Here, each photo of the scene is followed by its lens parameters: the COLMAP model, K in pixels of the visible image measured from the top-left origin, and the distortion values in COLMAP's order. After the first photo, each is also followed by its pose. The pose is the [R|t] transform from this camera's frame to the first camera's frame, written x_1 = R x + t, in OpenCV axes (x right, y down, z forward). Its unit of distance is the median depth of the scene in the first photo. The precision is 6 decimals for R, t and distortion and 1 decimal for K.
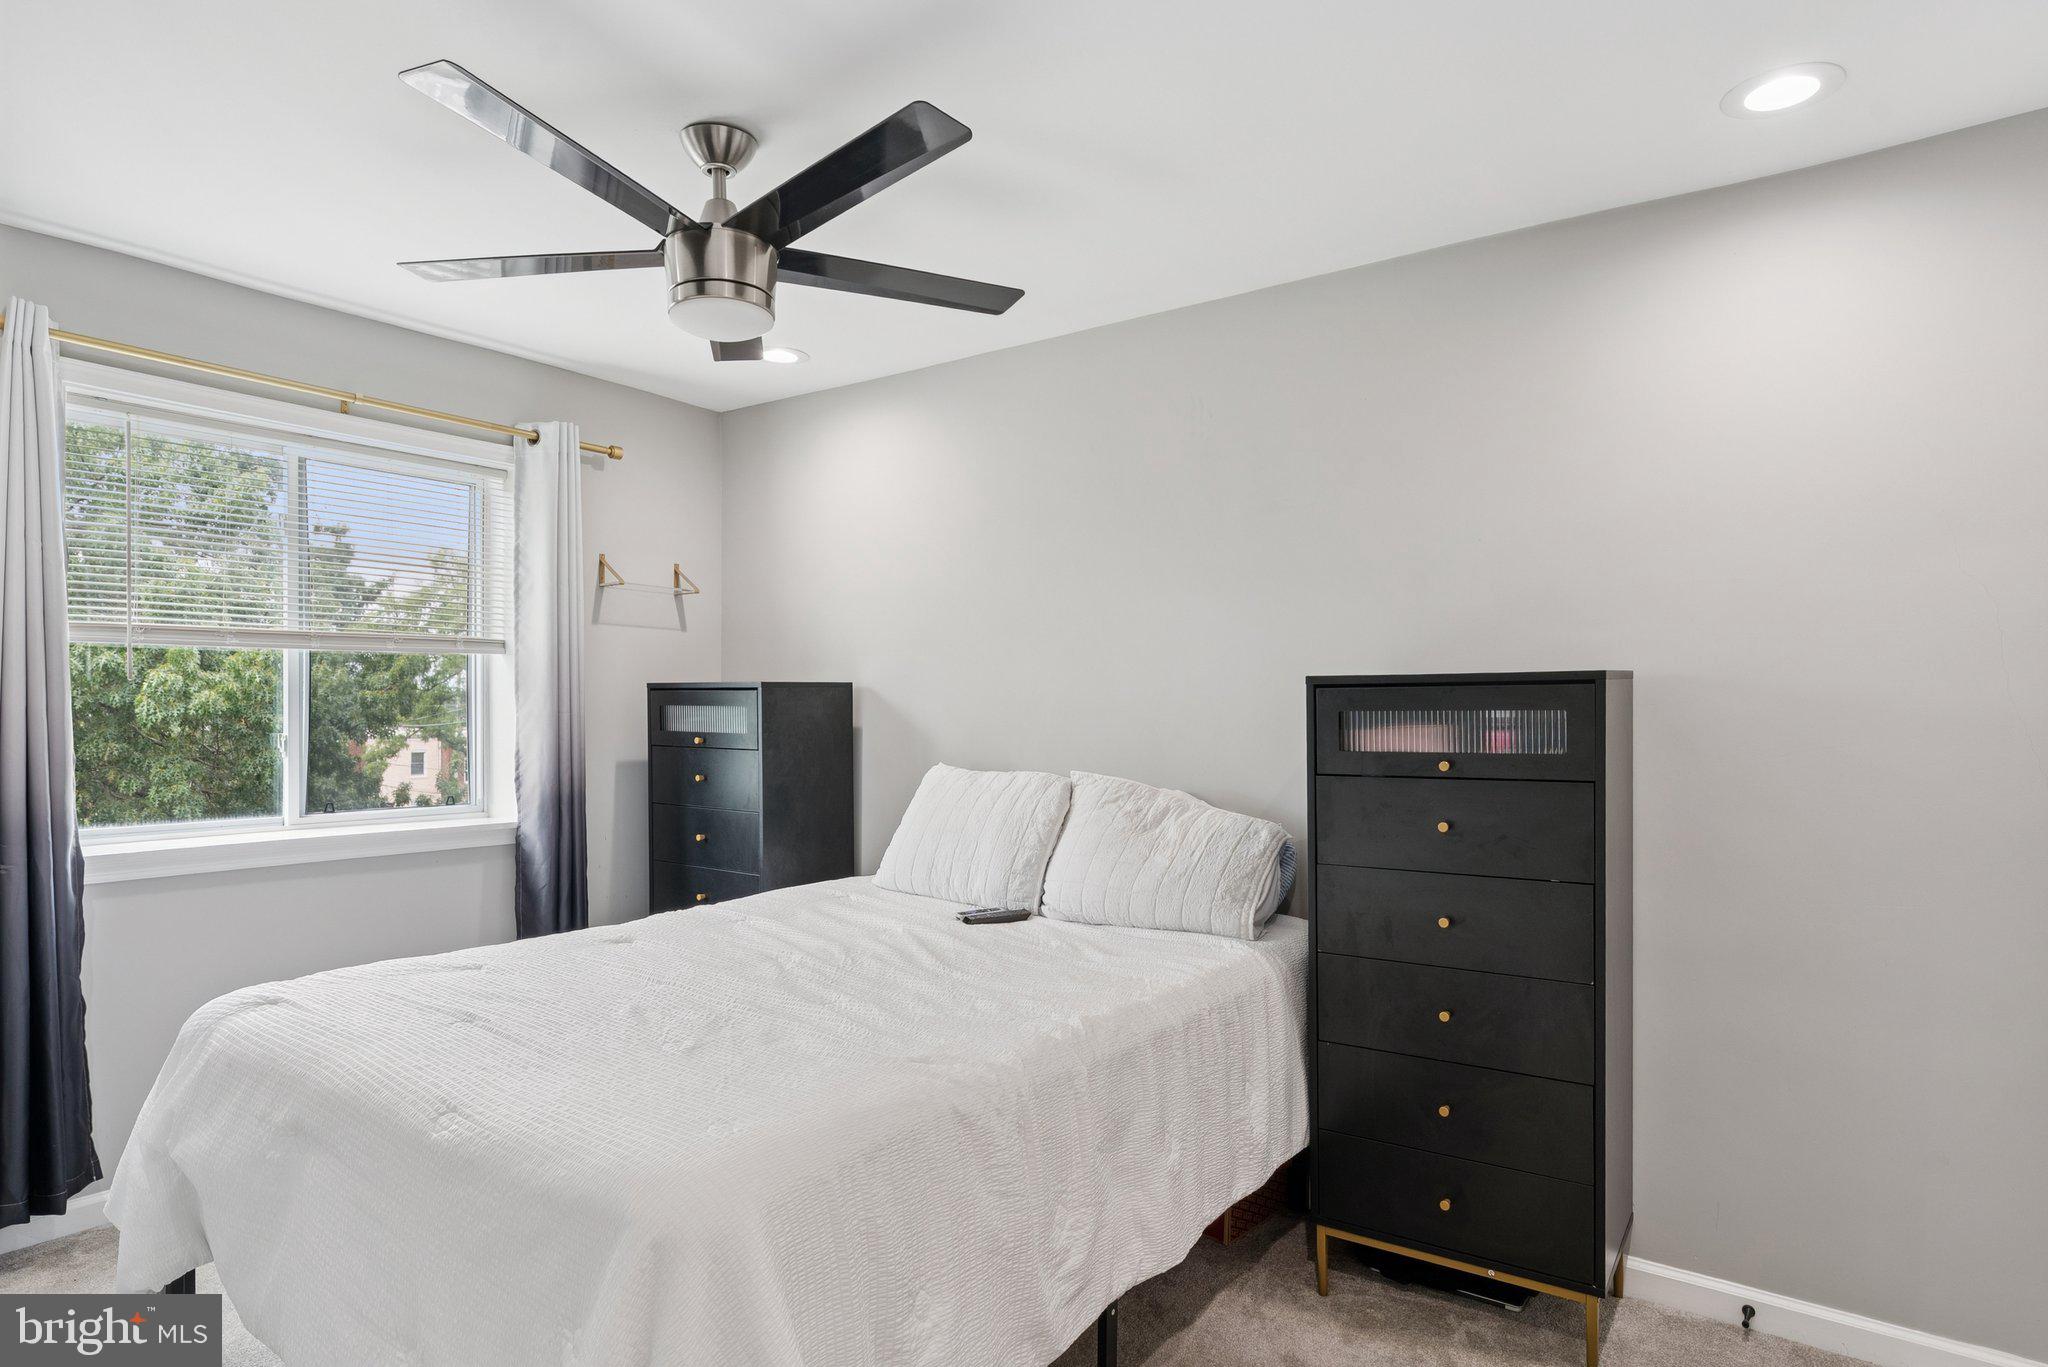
lens RADIAL K [[1160.4, 0, 1024.0], [0, 1160.4, 683.5], [0, 0, 1]] dist [0.000707, 0.000179]
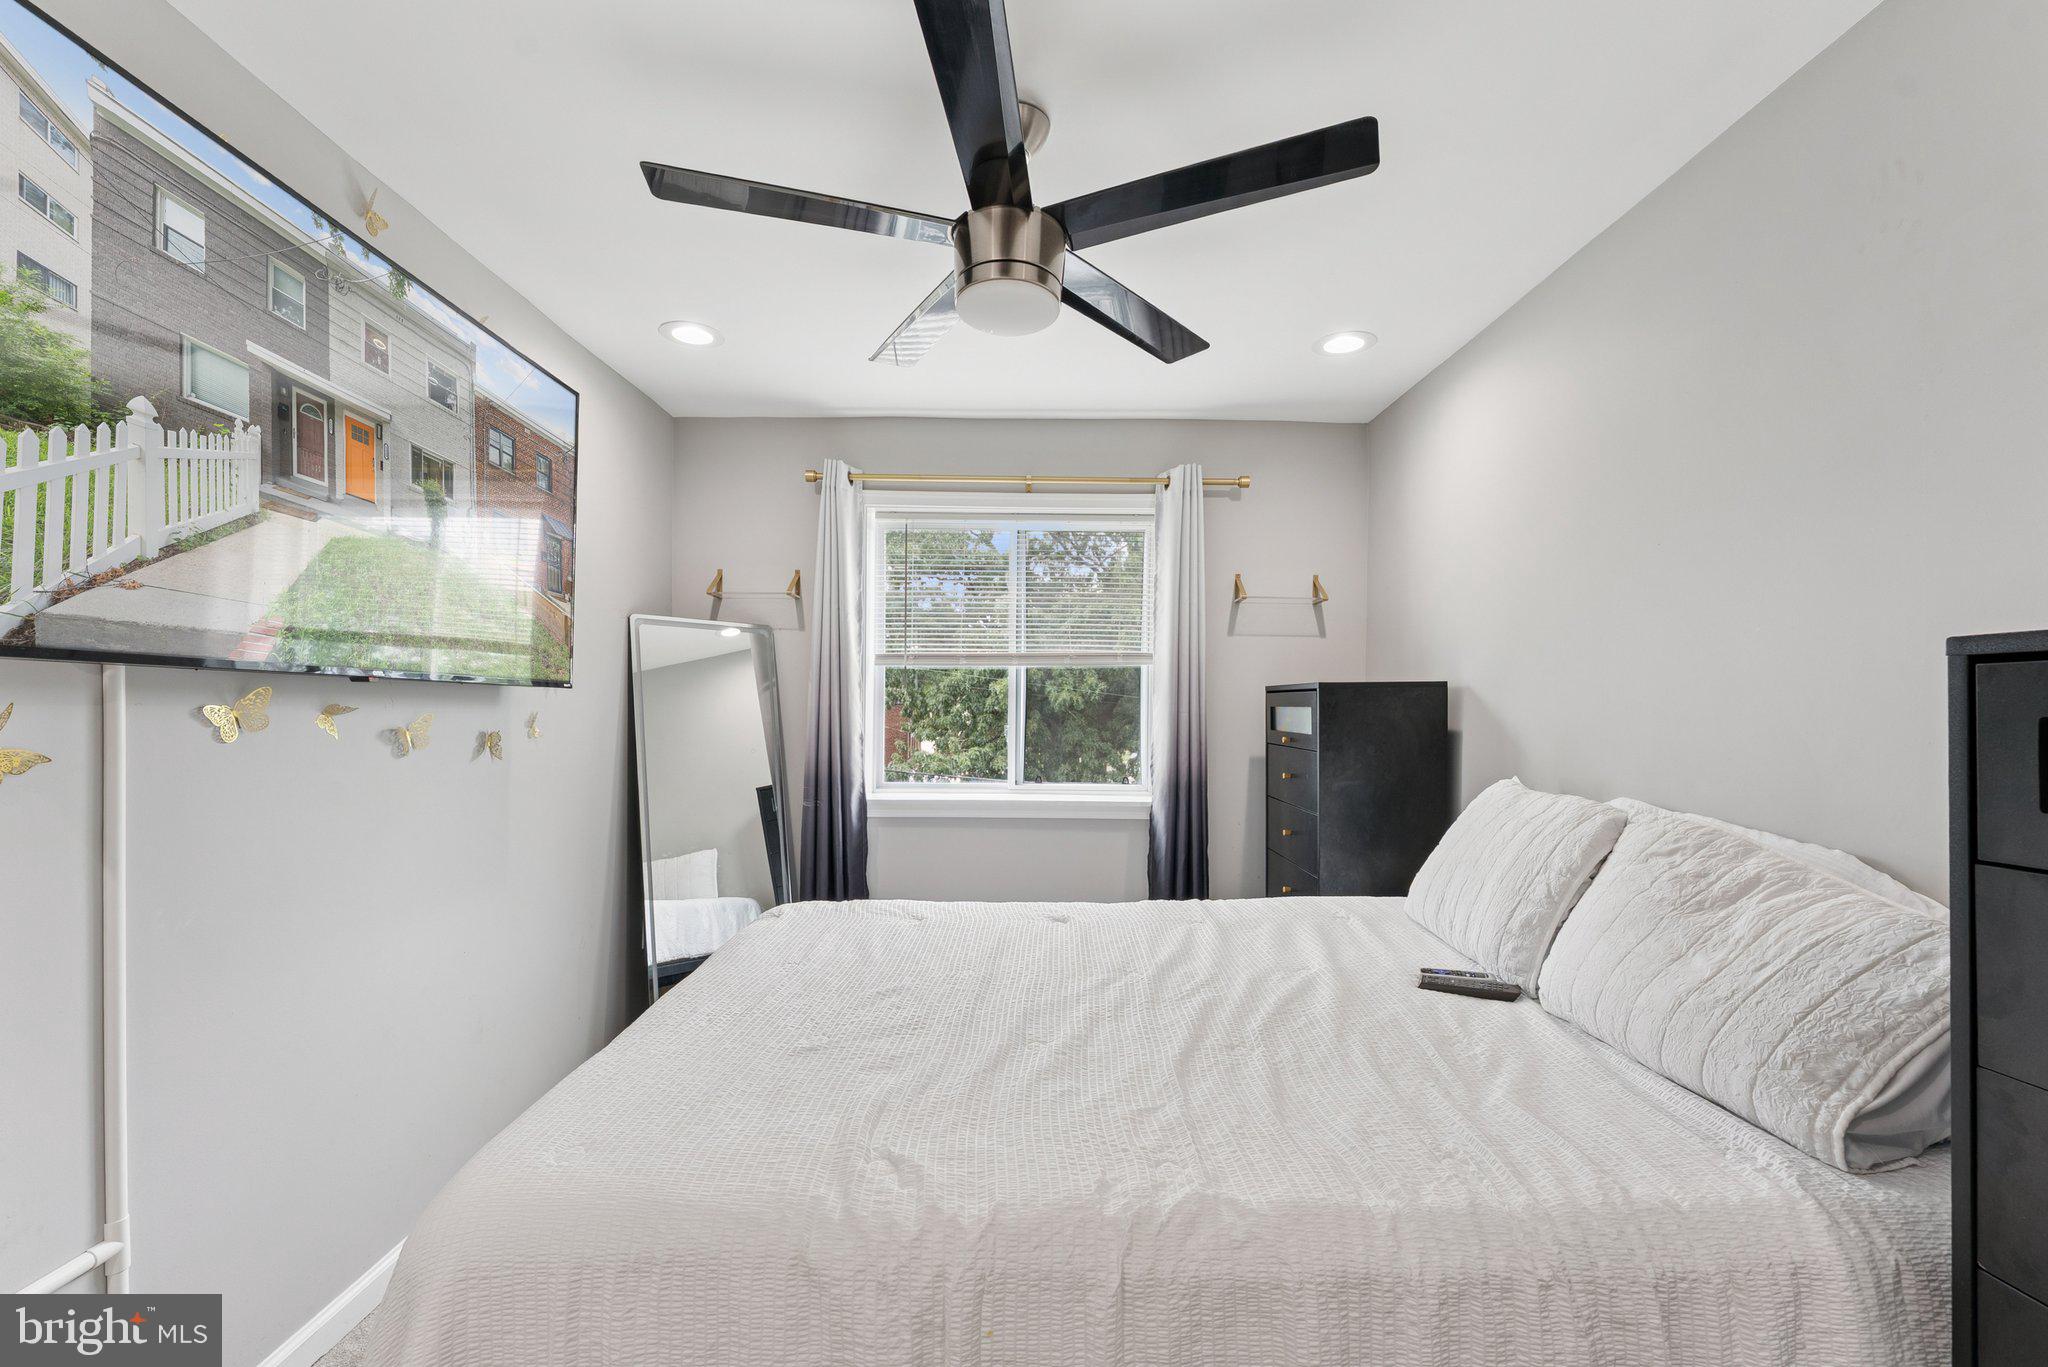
lens RADIAL K [[855.9, 0, 1023.4], [0, 855.9, 705.7], [0, 0, 1]] dist [-0.000591, -0.000255]
pose [[0.596214, 0.000526, -0.802826, 0.238646], [0.011038, 0.999900, 0.008852, 0.010432], [0.802750, -0.014139, 0.596148, 0.419463]]
